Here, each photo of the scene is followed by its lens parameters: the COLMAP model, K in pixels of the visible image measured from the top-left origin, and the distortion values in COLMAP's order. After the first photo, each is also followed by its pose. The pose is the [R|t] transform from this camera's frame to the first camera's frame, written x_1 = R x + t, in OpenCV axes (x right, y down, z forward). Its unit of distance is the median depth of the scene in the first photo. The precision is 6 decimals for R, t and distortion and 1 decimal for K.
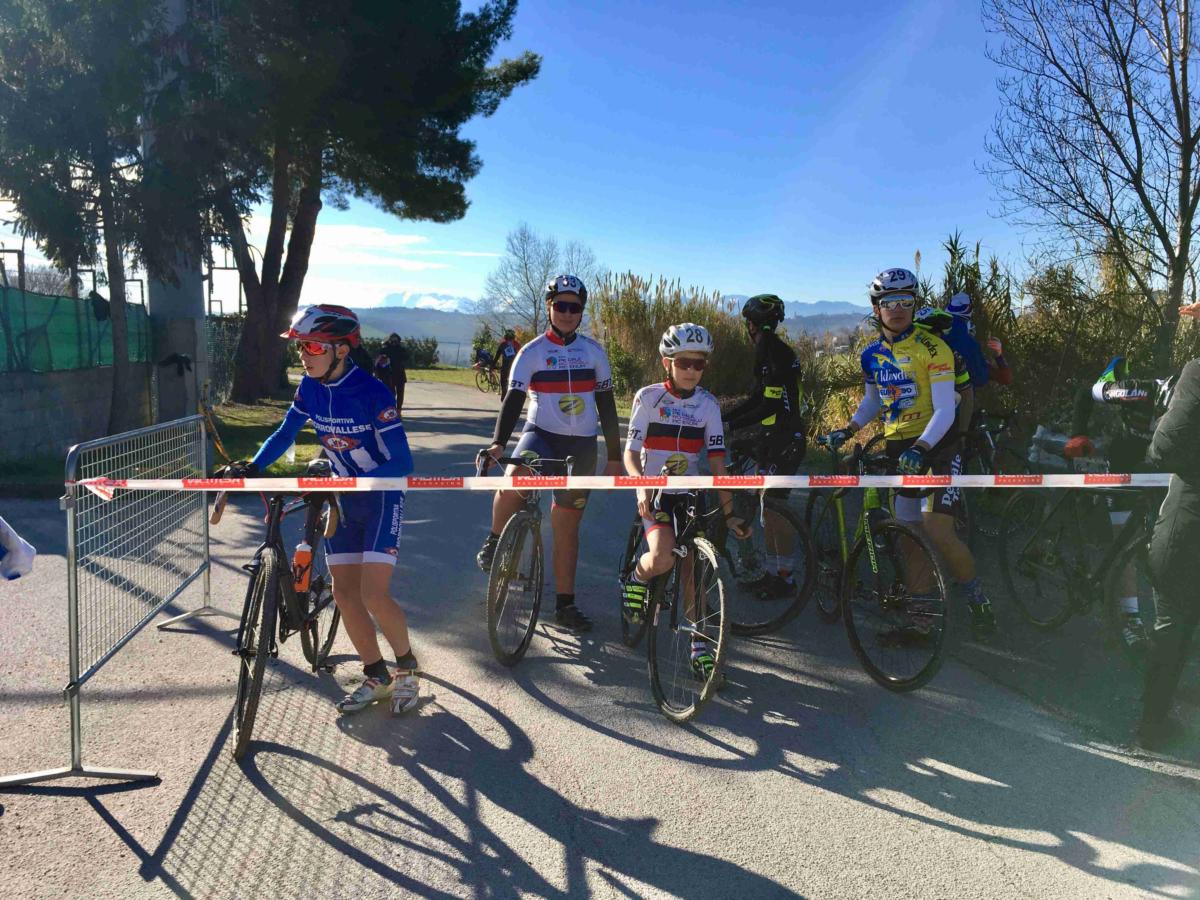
lens RADIAL K [[1048.7, 0, 600.0], [0, 1048.7, 450.0], [0, 0, 1]] dist [0.118307, -0.121974]
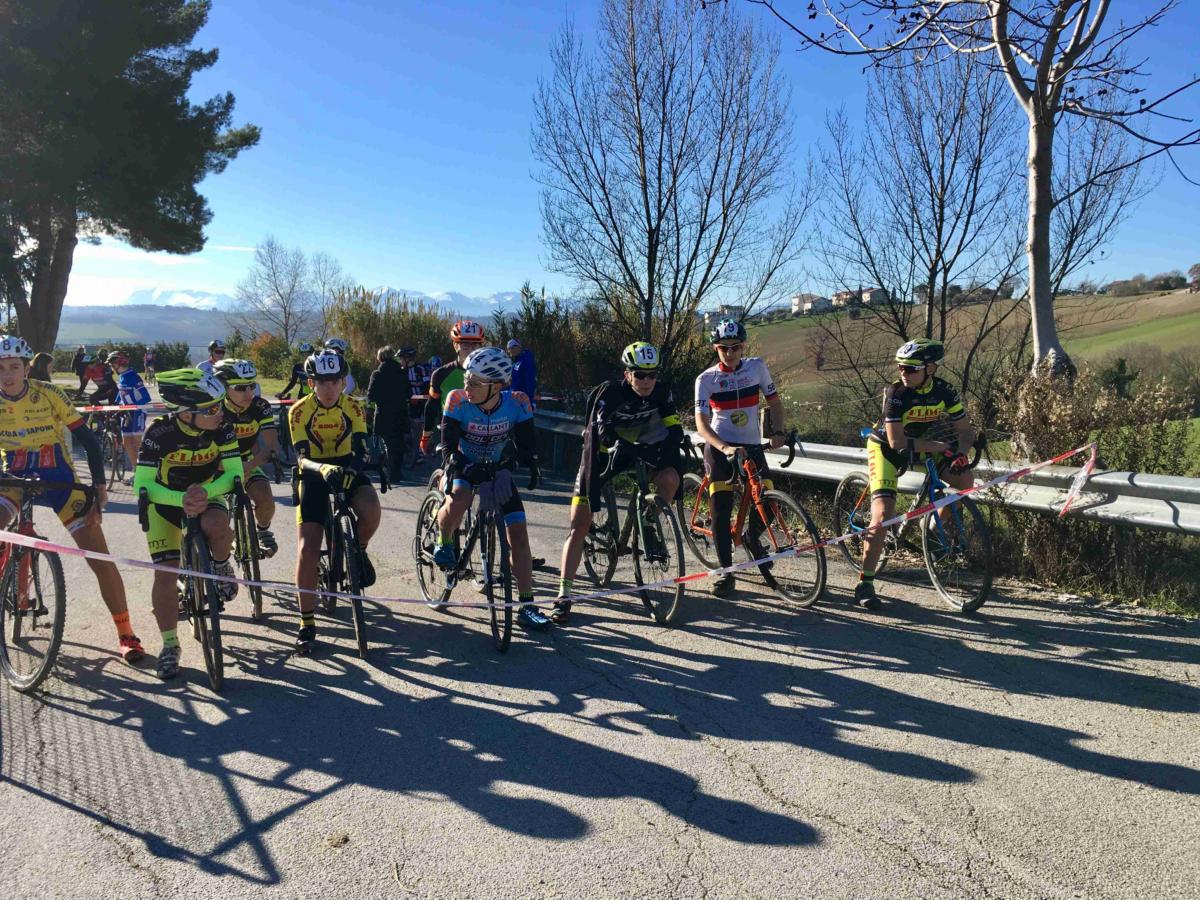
lens RADIAL K [[1048.7, 0, 600.0], [0, 1048.7, 450.0], [0, 0, 1]] dist [0.118307, -0.121974]
pose [[0.977795, -0.035501, 0.206536, 0.101756], [0.035144, 0.999368, 0.005396, 0.040852], [-0.206597, 0.001983, 0.978424, -0.538388]]
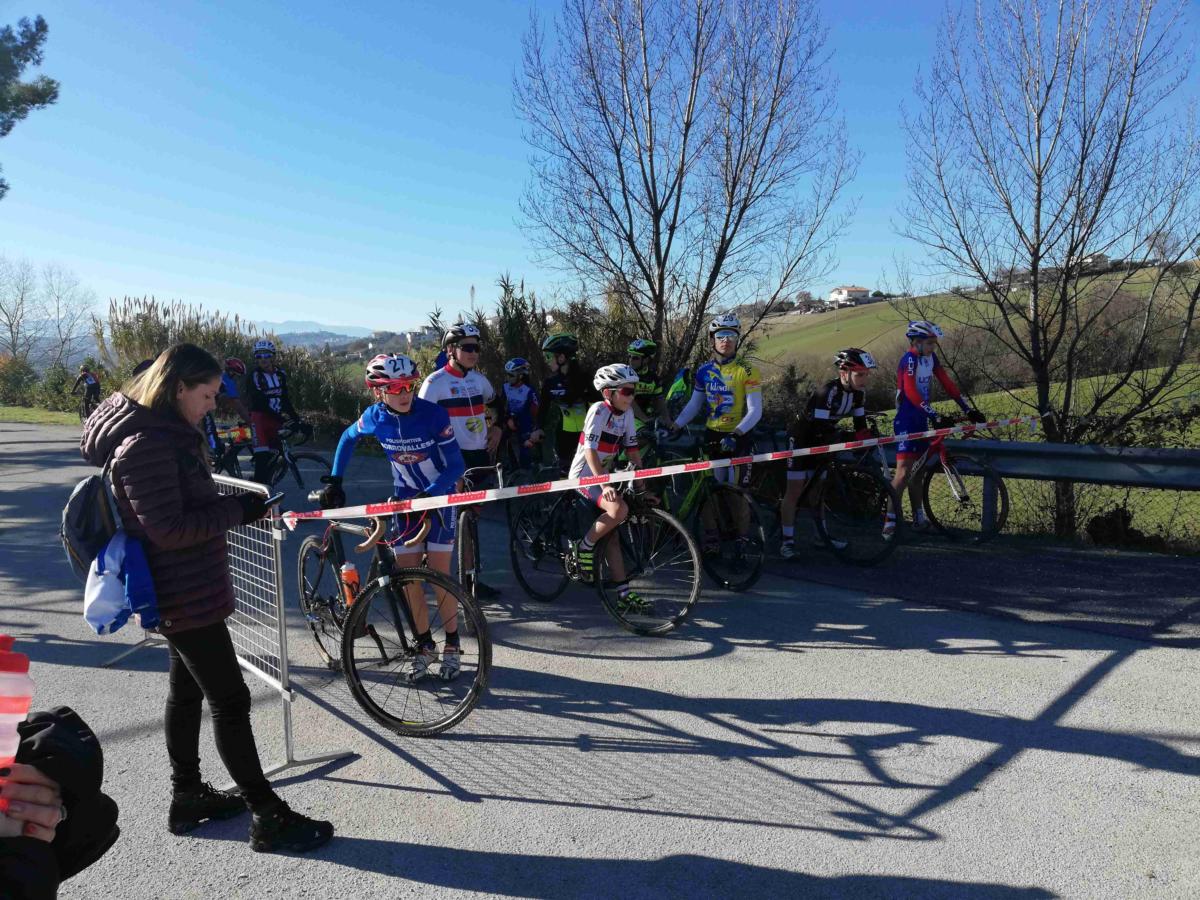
lens RADIAL K [[932.4, 0, 599.7], [0, 932.4, 434.3], [0, 0, 1]] dist [0.065352, -0.008298]
pose [[0.868036, -0.073711, 0.491000, -0.125332], [0.083466, 0.996509, 0.002041, -0.005955], [-0.489436, 0.039210, 0.871157, -0.014608]]
